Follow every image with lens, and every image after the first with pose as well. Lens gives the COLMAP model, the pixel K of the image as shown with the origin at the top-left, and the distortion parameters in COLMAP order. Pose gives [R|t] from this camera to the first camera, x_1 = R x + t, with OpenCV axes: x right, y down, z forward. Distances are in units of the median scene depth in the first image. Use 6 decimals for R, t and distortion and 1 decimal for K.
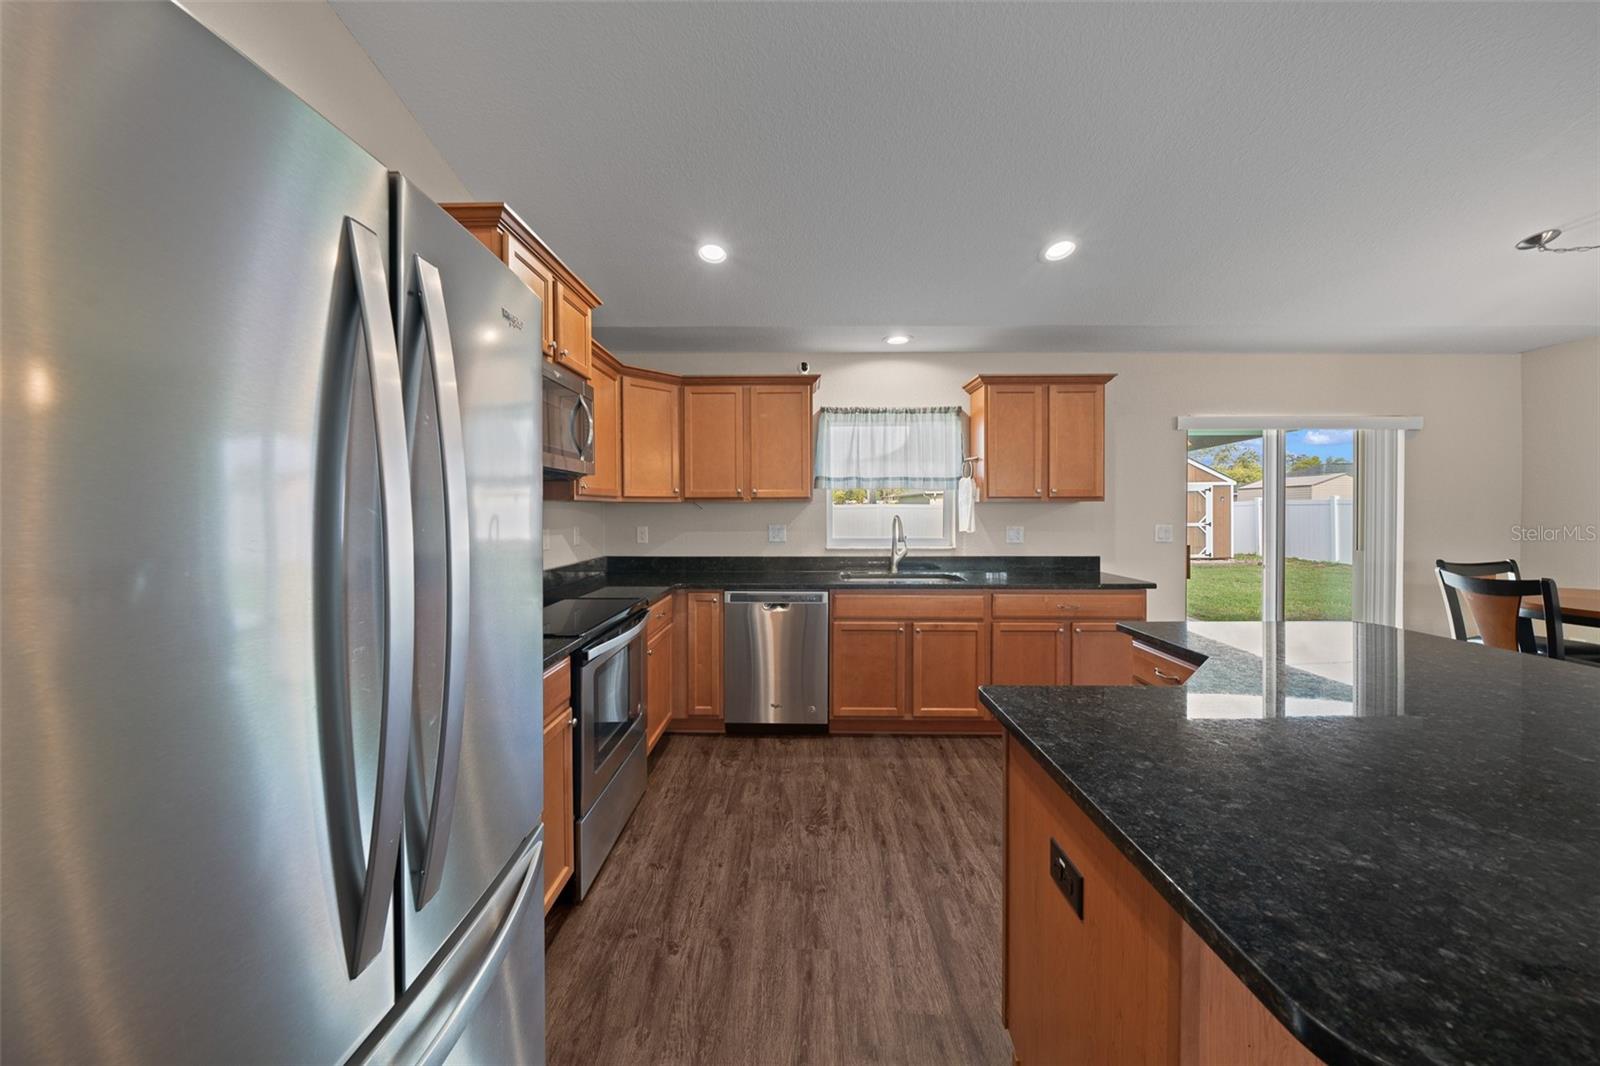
lens RADIAL K [[550.8, 0, 800.7], [0, 550.8, 512.6], [0, 0, 1]] dist [-0.001135, -0.000023]
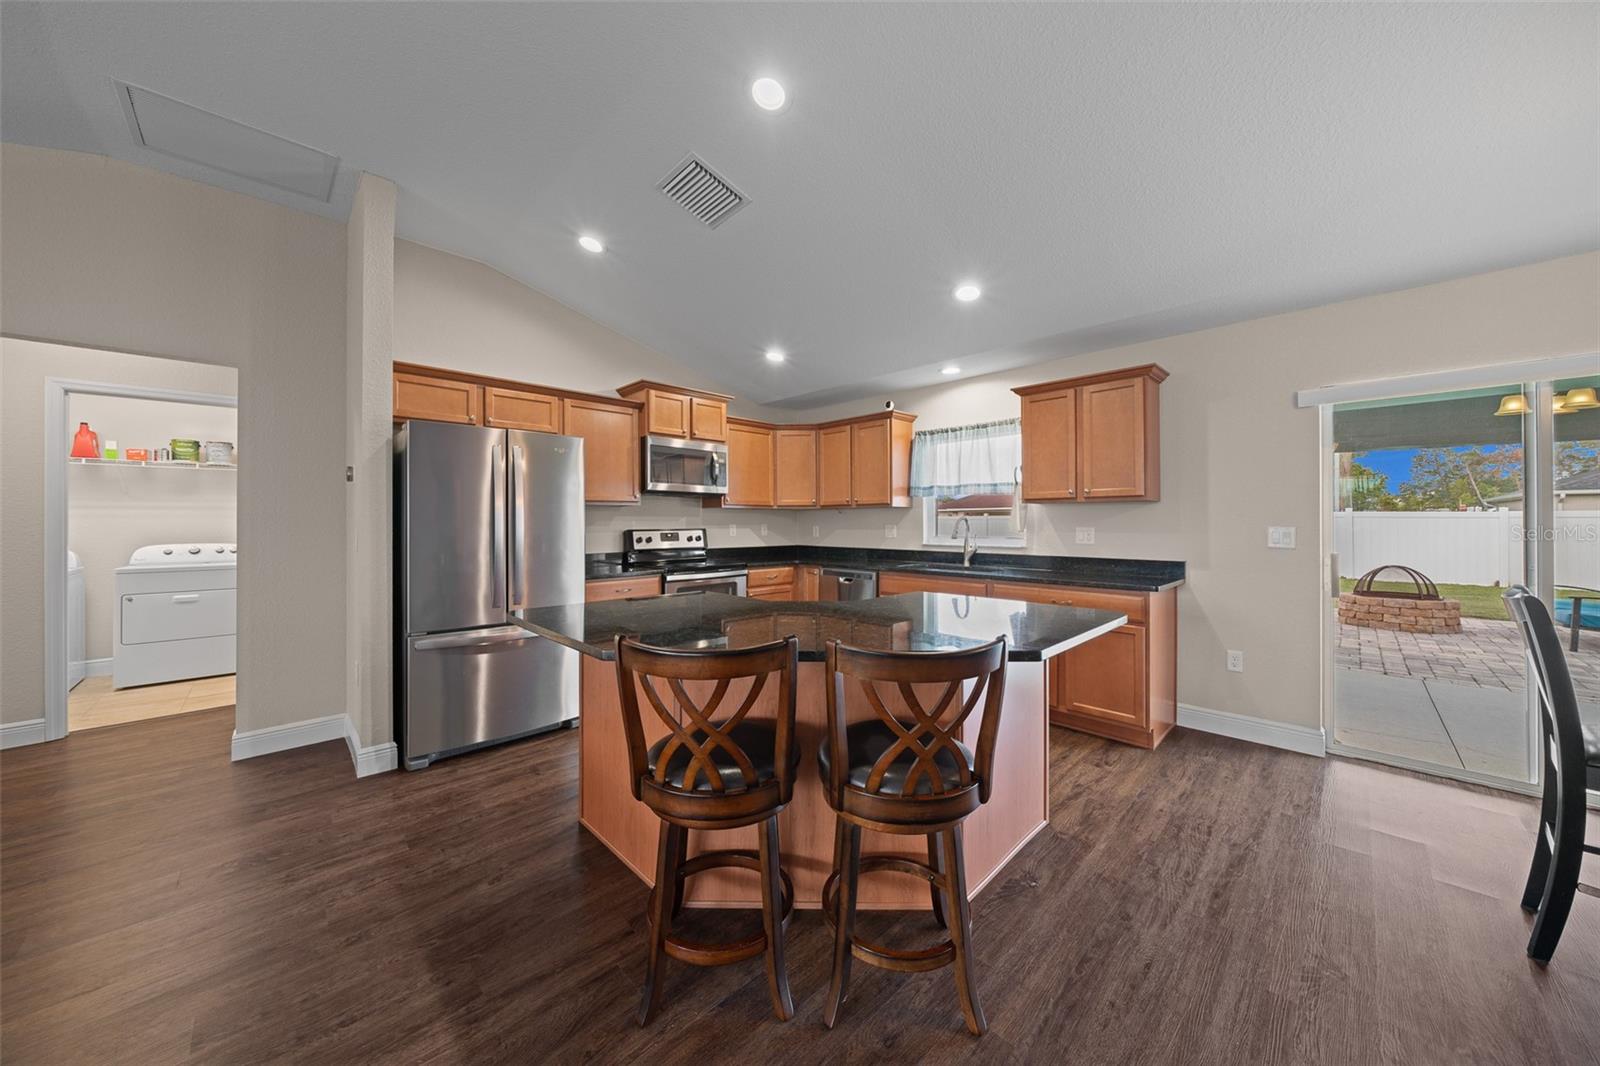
lens RADIAL K [[546.6, 0, 801.0], [0, 546.6, 519.1], [0, 0, 1]] dist [-0.001293, -0.000036]
pose [[0.705743, -0.002980, -0.708461, 0.800052], [-0.004040, 0.999958, -0.008231, 0.022364], [0.708456, 0.008671, 0.705702, -0.075166]]
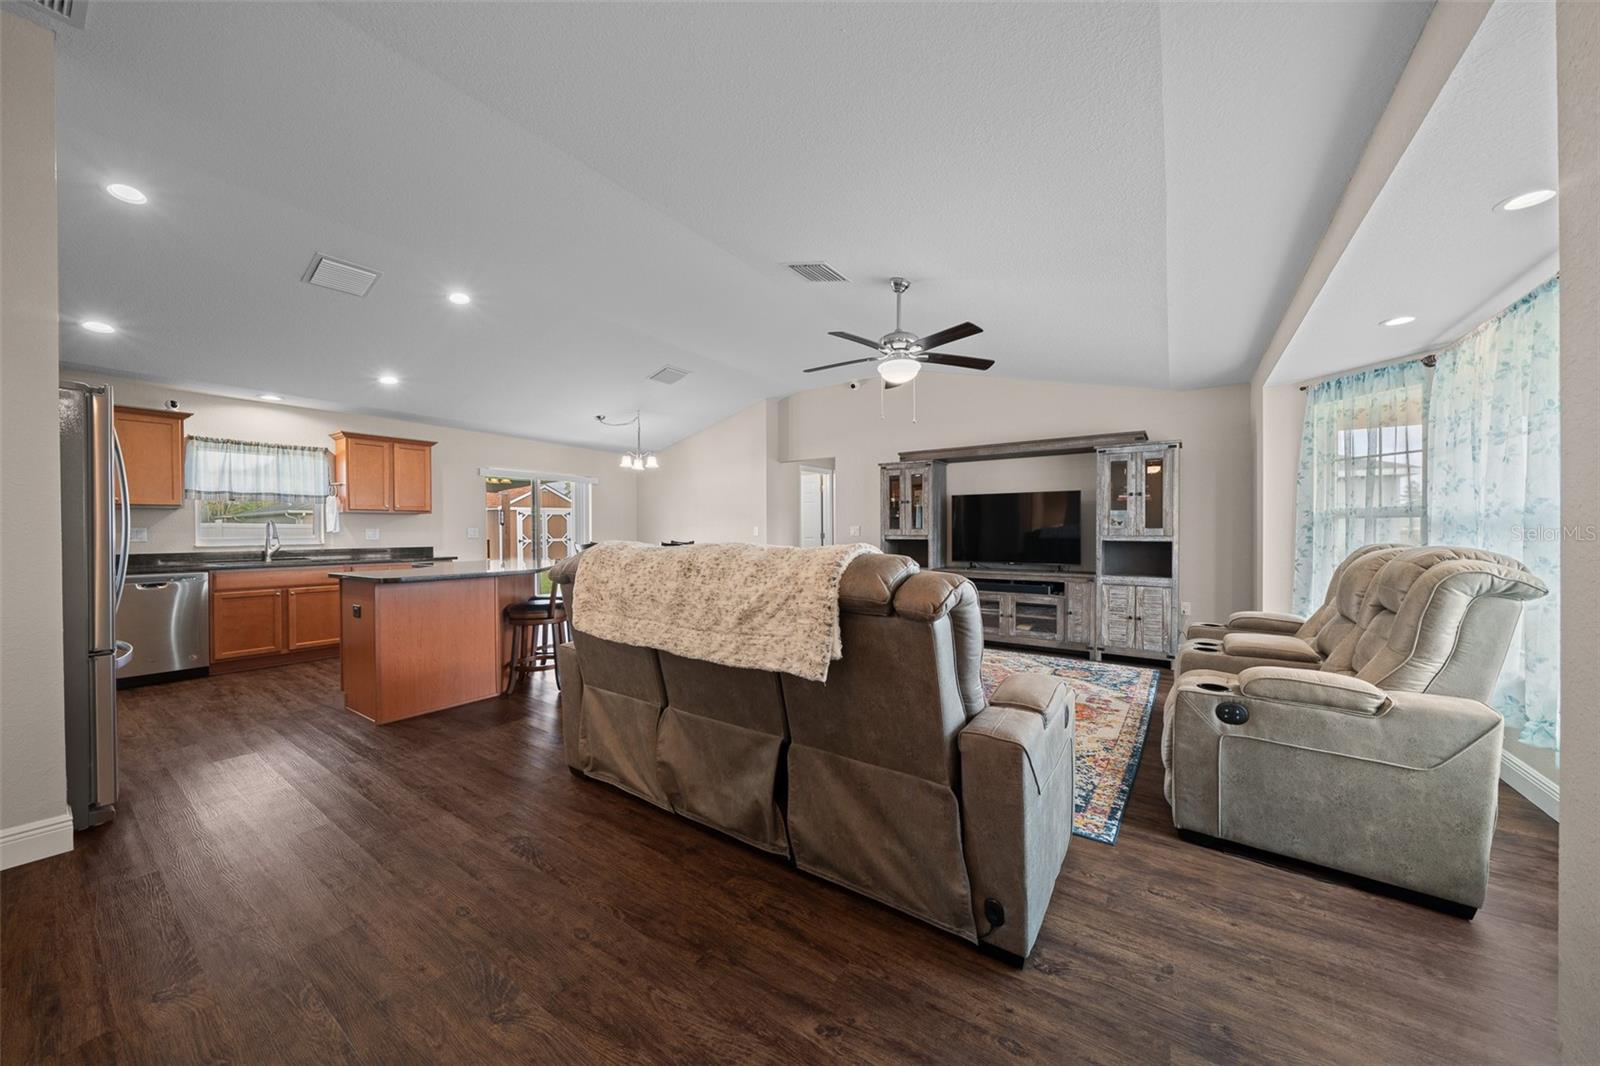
lens RADIAL K [[548.2, 0, 800.0], [0, 548.2, 533.0], [0, 0, 1]] dist [-0.002047, 0.000028]
pose [[0.557265, -0.006217, 0.830311, -0.244375], [0.011813, 0.999930, -0.000441, 0.056535], [-0.830250, 0.010054, 0.557300, -0.948781]]
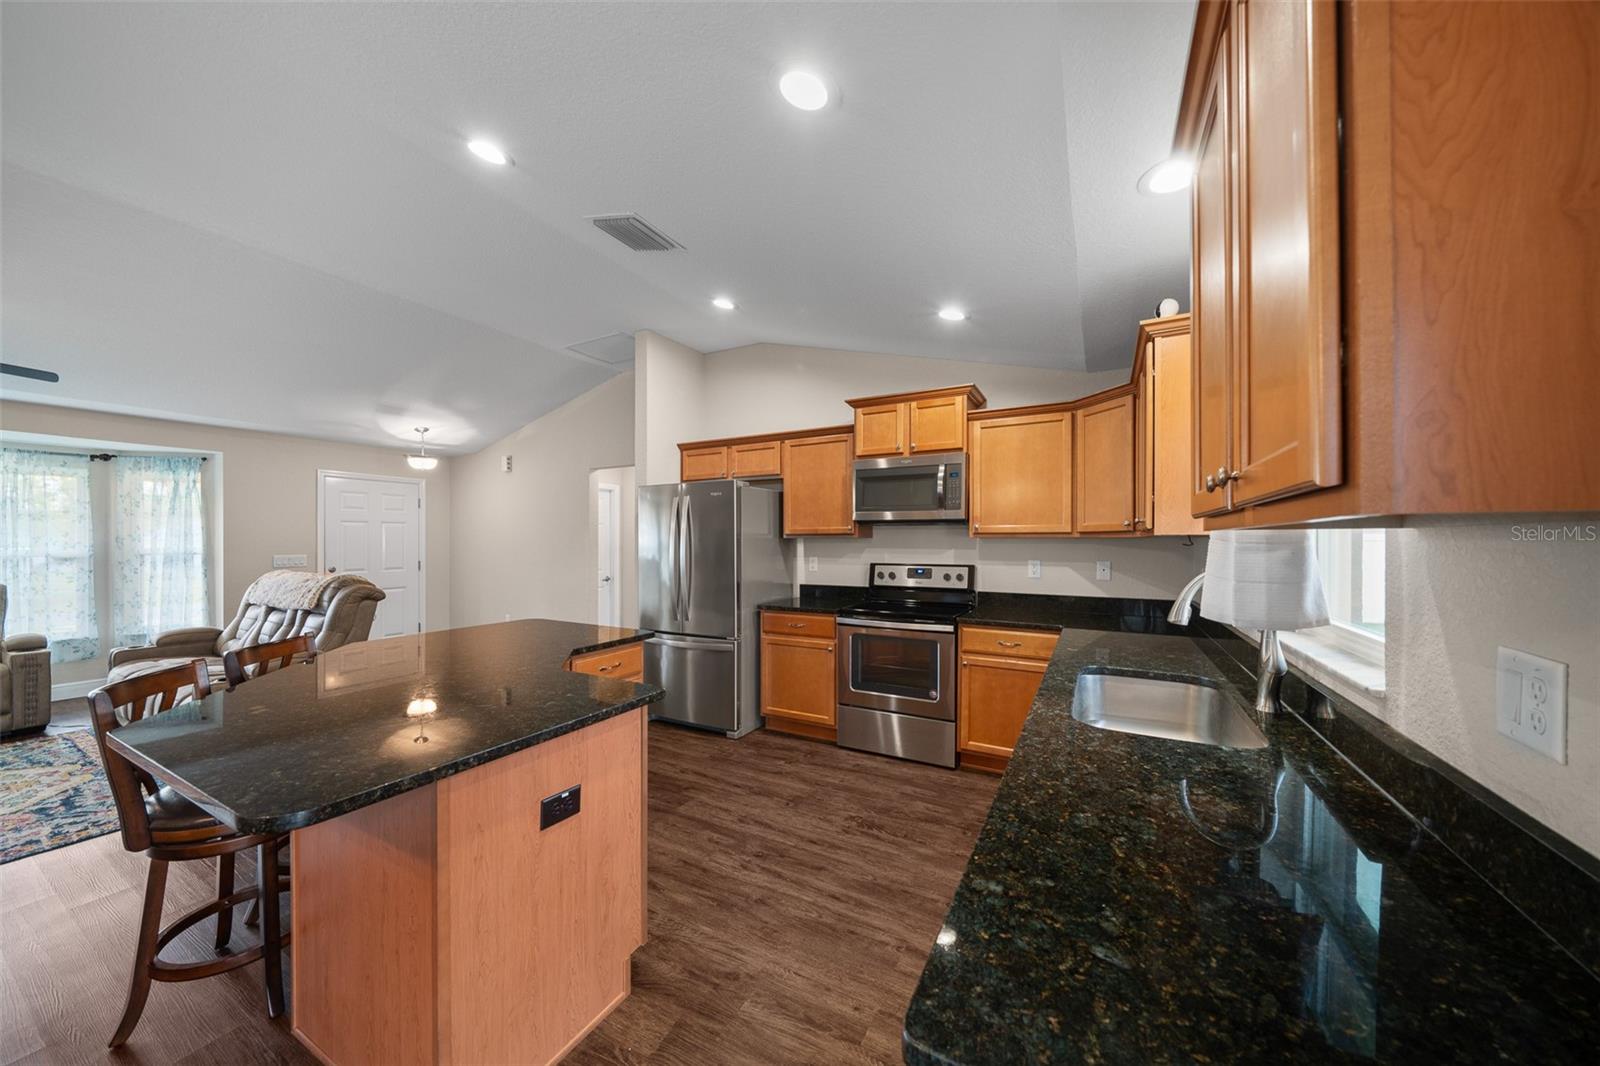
lens RADIAL K [[554.0, 0, 794.2], [0, 554.0, 541.7], [0, 0, 1]] dist [-0.001457, -0.000100]
pose [[-0.484930, 0.003090, -0.874548, 0.735548], [-0.003682, 0.999978, 0.005575, -0.013313], [0.874545, 0.005923, -0.484907, 0.960743]]
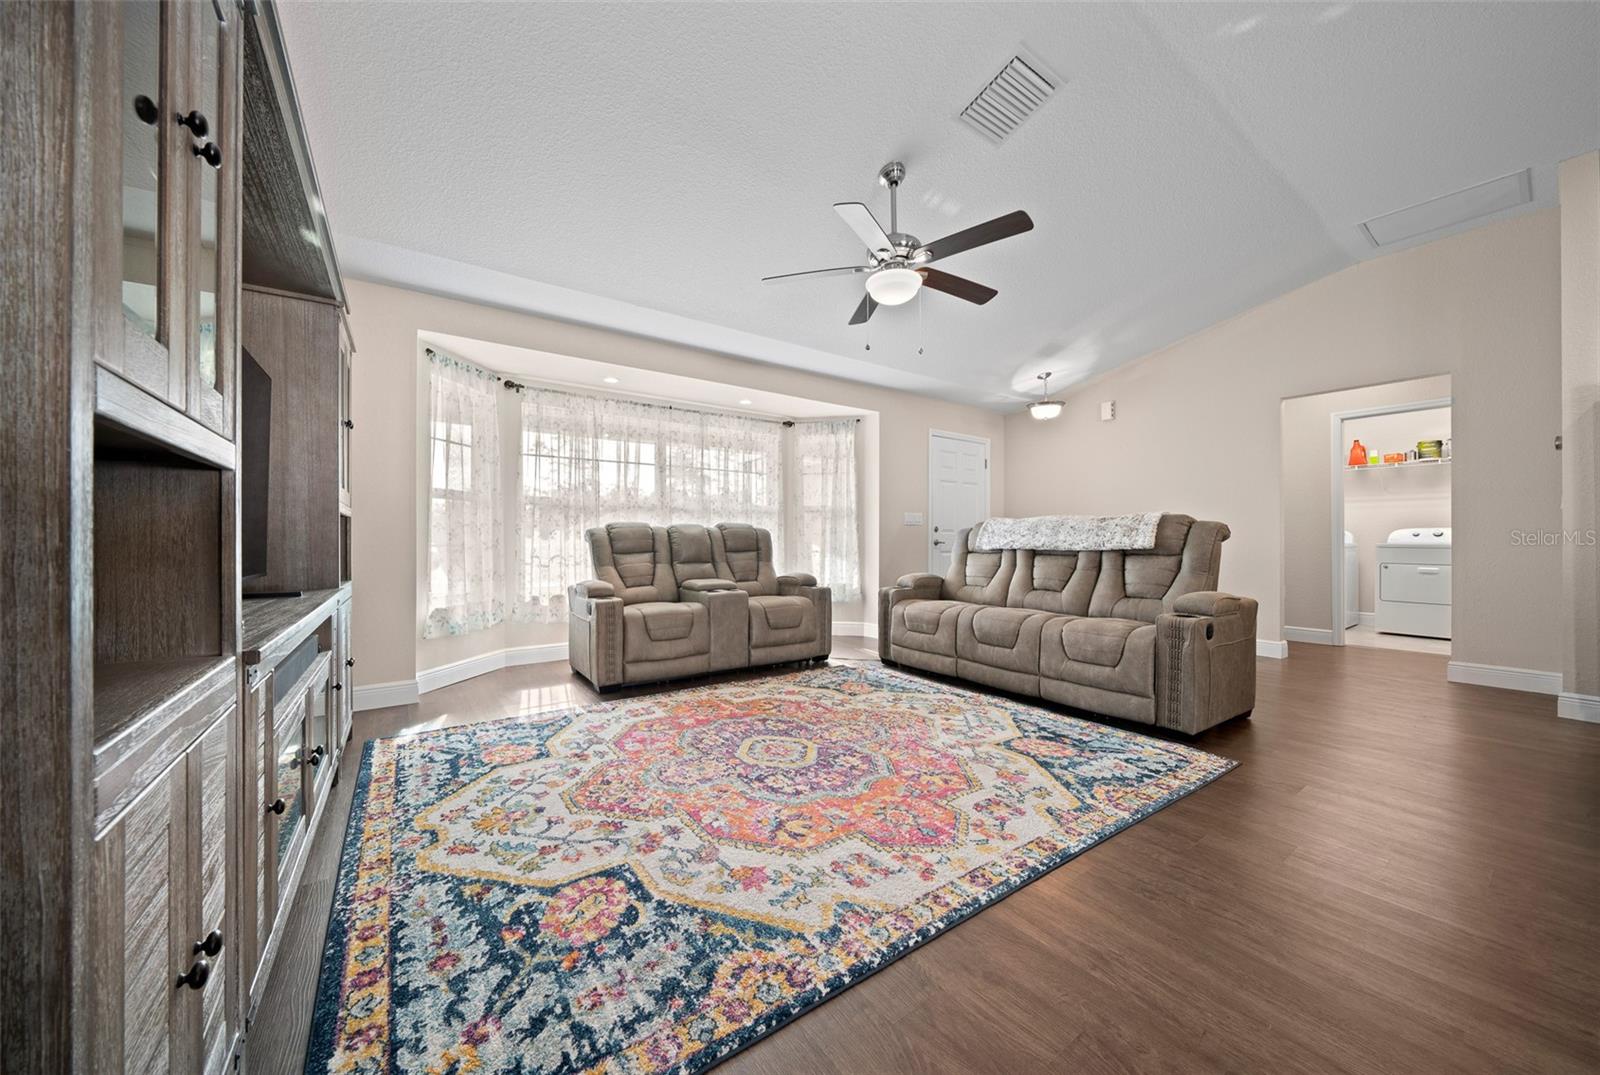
lens RADIAL K [[564.9, 0, 770.9], [0, 564.9, 531.3], [0, 0, 1]] dist [-0.000833, -0.000007]
pose [[-0.830443, -0.008995, -0.557031, 1.315413], [-0.004750, 0.999948, -0.009065, 0.111105], [0.557083, -0.004882, -0.830442, 0.045973]]
